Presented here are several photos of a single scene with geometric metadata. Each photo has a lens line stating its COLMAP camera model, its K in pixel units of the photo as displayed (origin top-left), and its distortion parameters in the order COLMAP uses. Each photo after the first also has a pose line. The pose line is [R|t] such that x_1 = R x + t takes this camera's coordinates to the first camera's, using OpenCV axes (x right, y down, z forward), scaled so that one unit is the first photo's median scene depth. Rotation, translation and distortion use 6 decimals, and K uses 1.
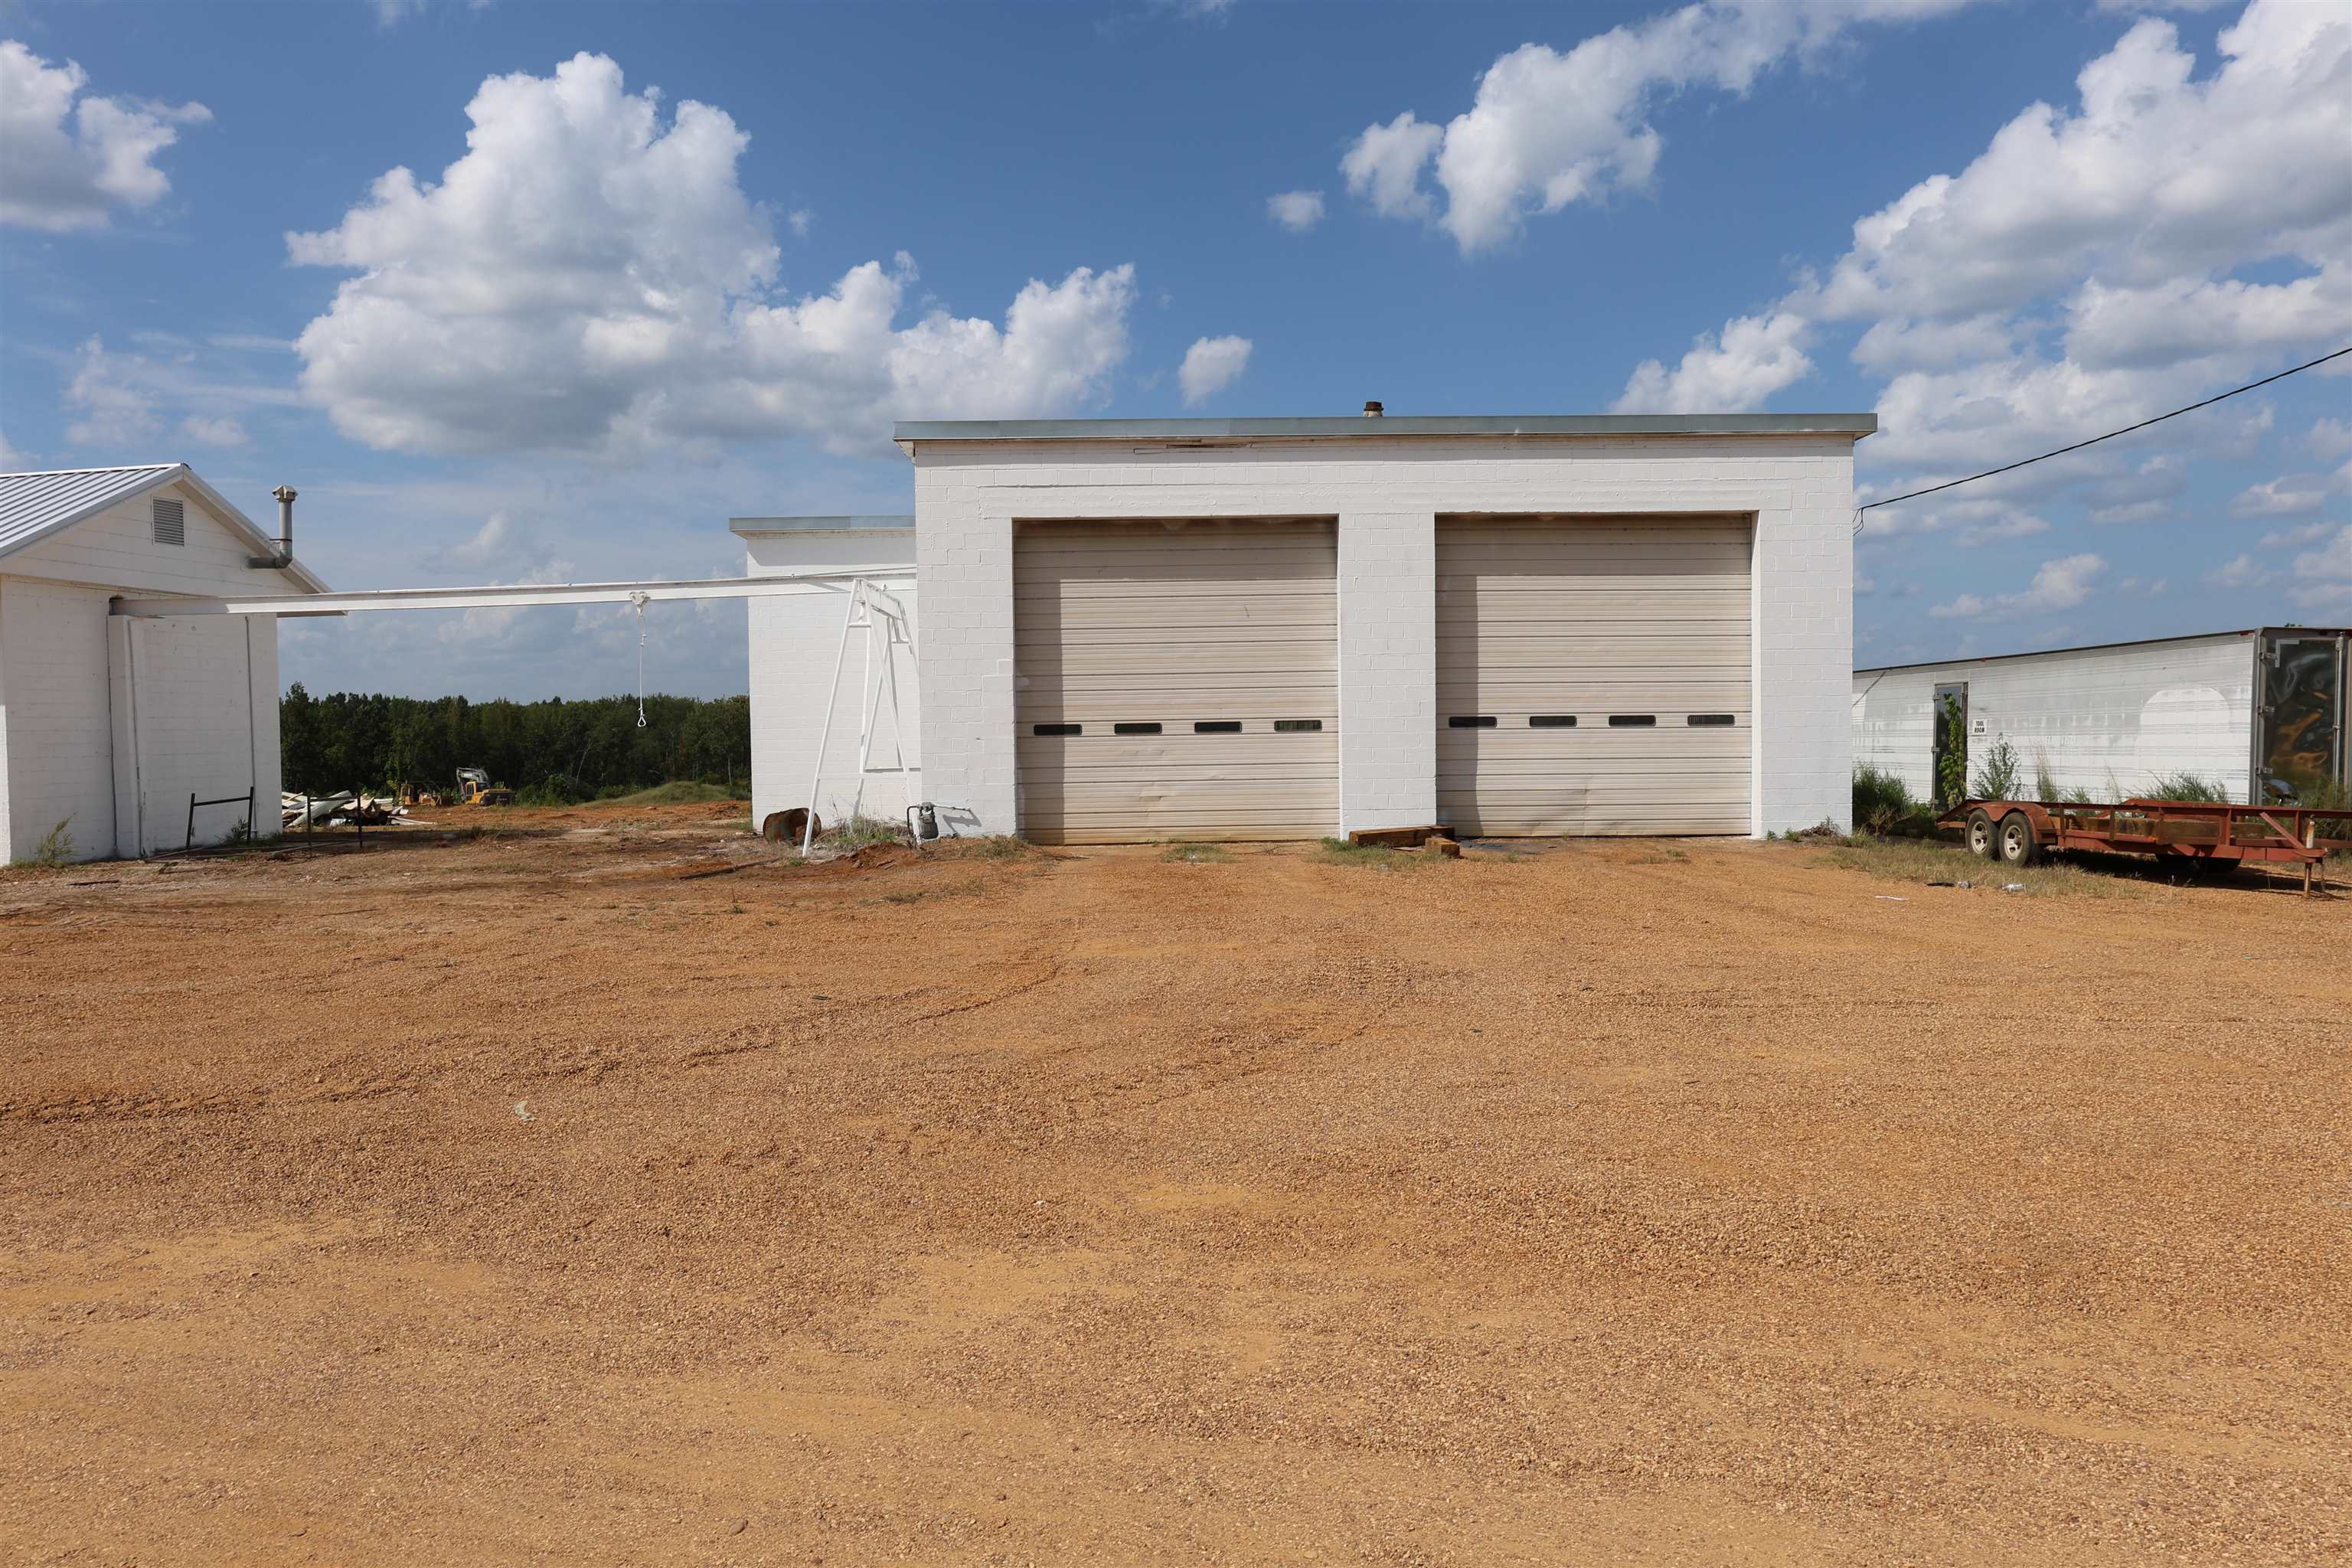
lens RADIAL K [[1643.1, 0, 1189.1], [0, 1643.1, 746.3], [0, 0, 1]] dist [0.008221, 0.007496]
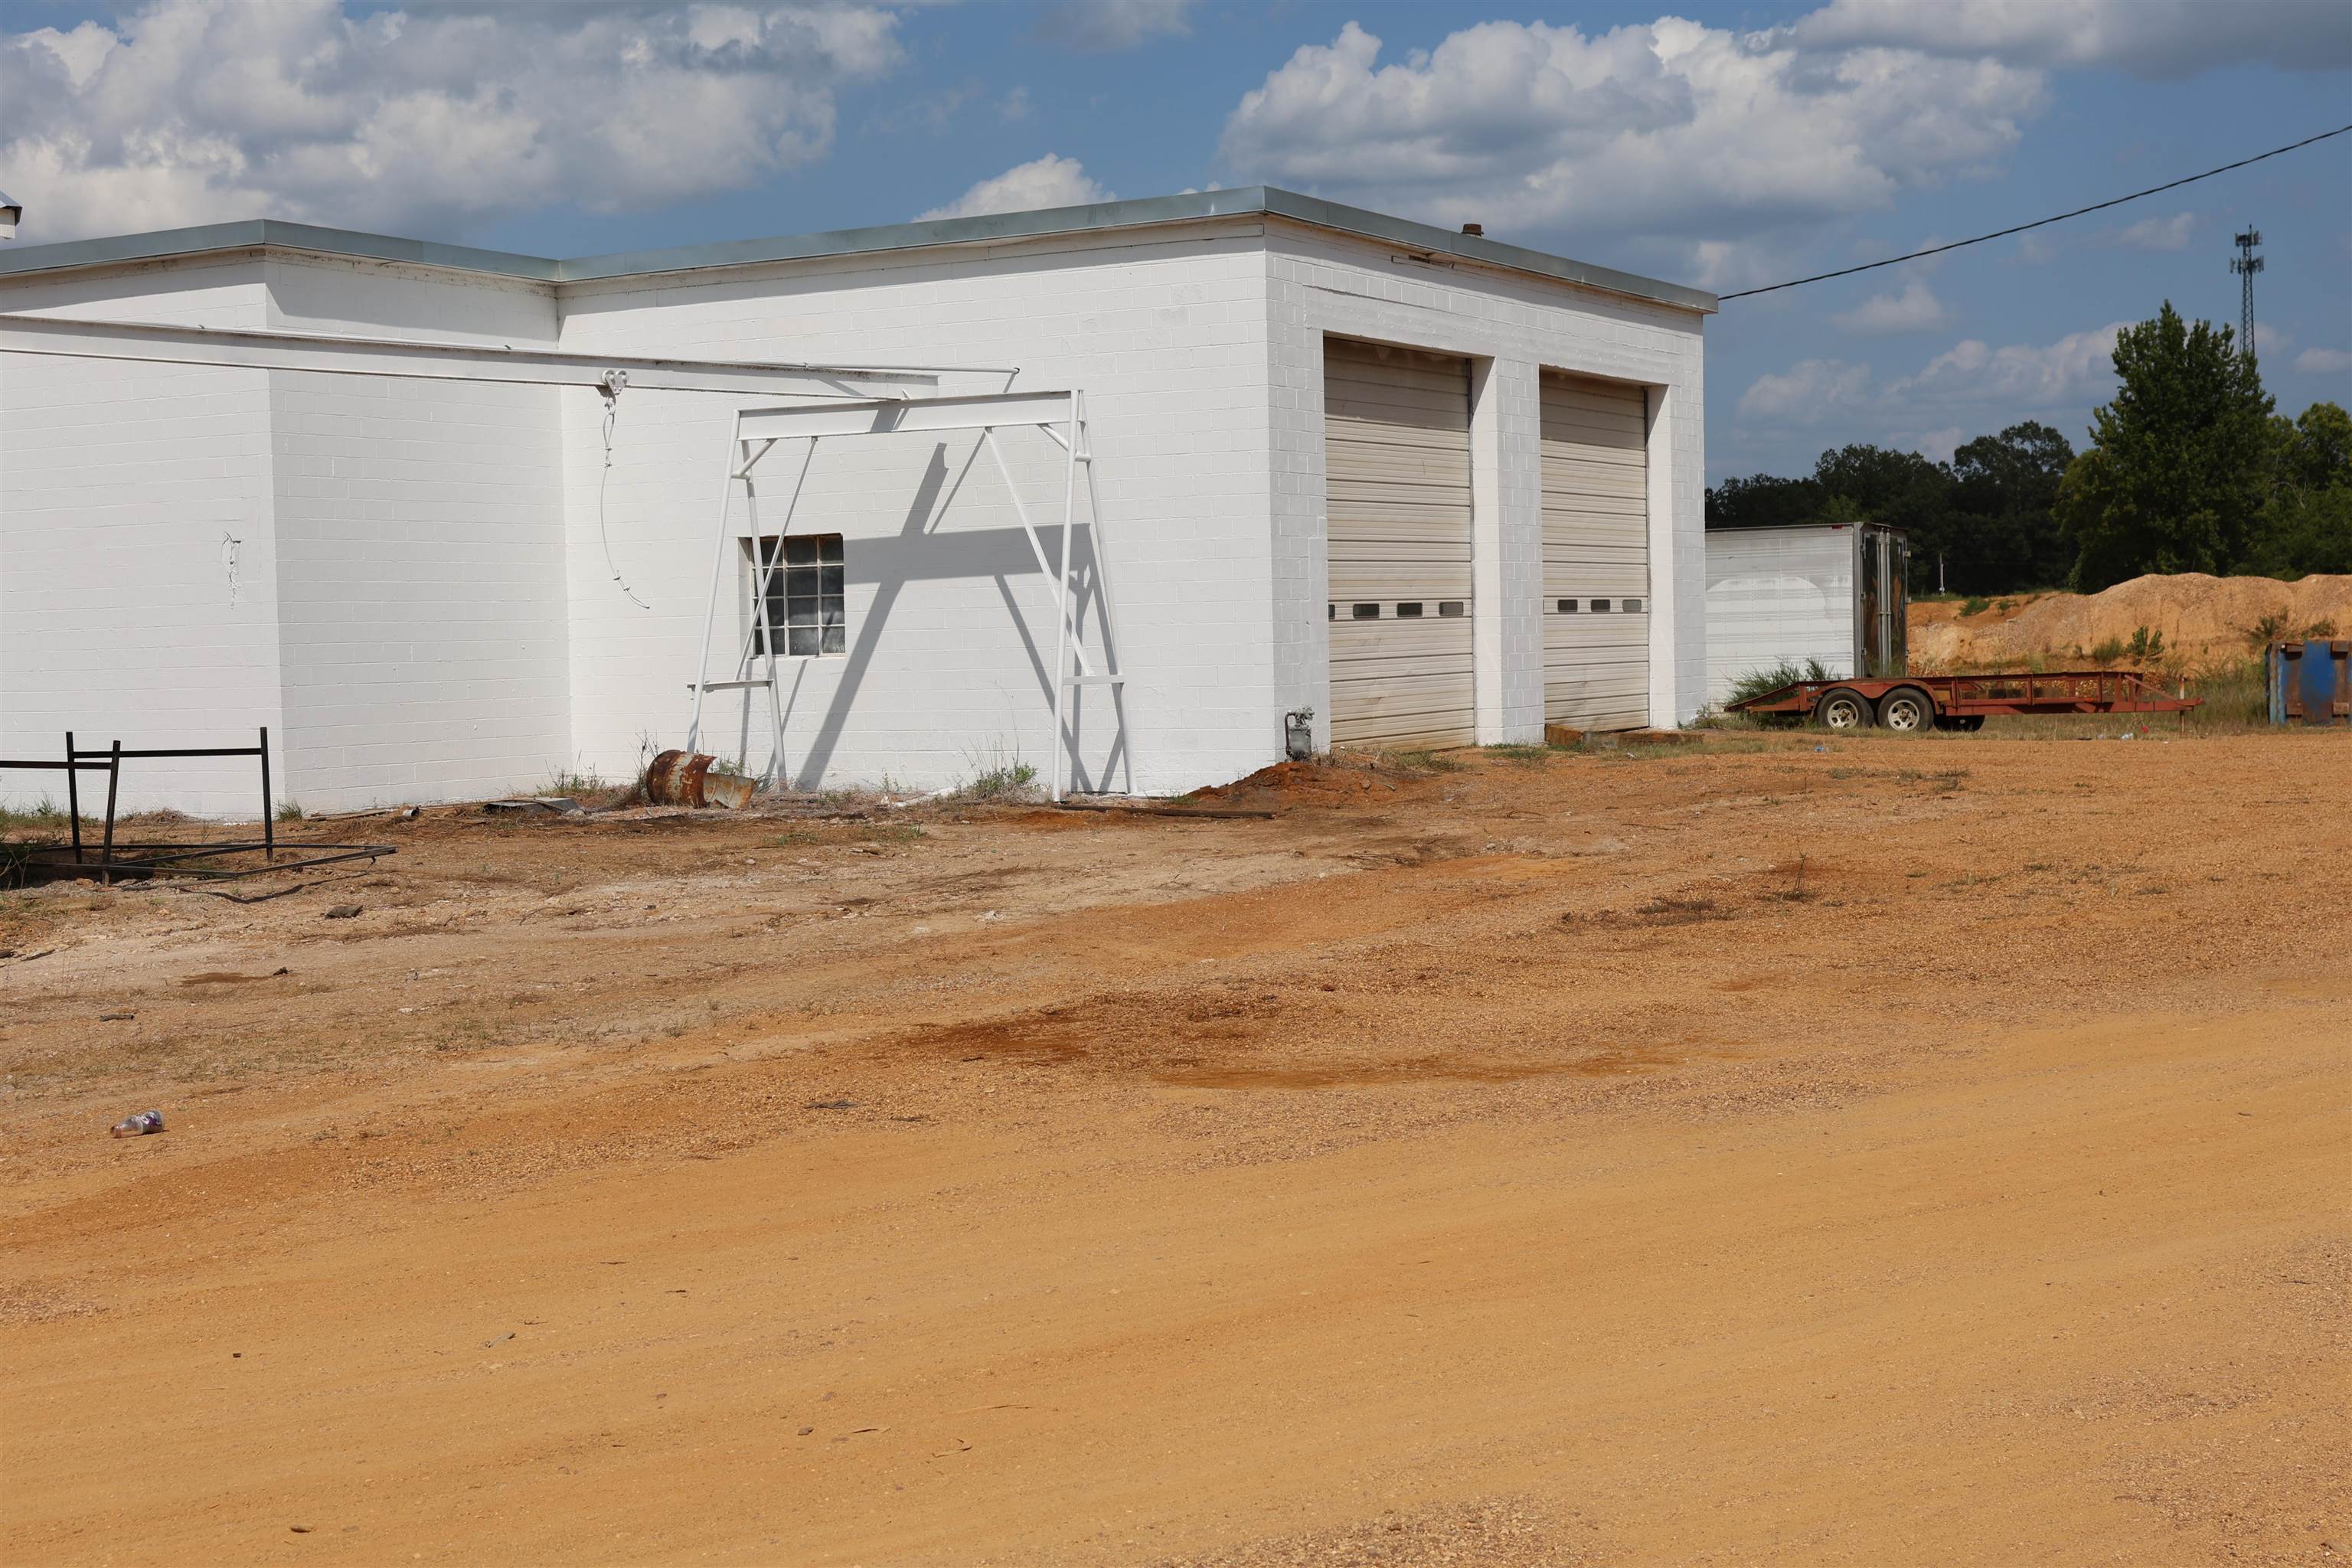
lens RADIAL K [[3417.8, 0, 1176.0], [0, 3417.8, 784.0], [0, 0, 1]] dist [0.001852, 0.006972]
pose [[0.475837, -0.040334, 0.878608, -2.031785], [0.022391, 0.999180, 0.033742, 0.019521], [-0.879249, 0.003617, 0.476350, 0.415199]]
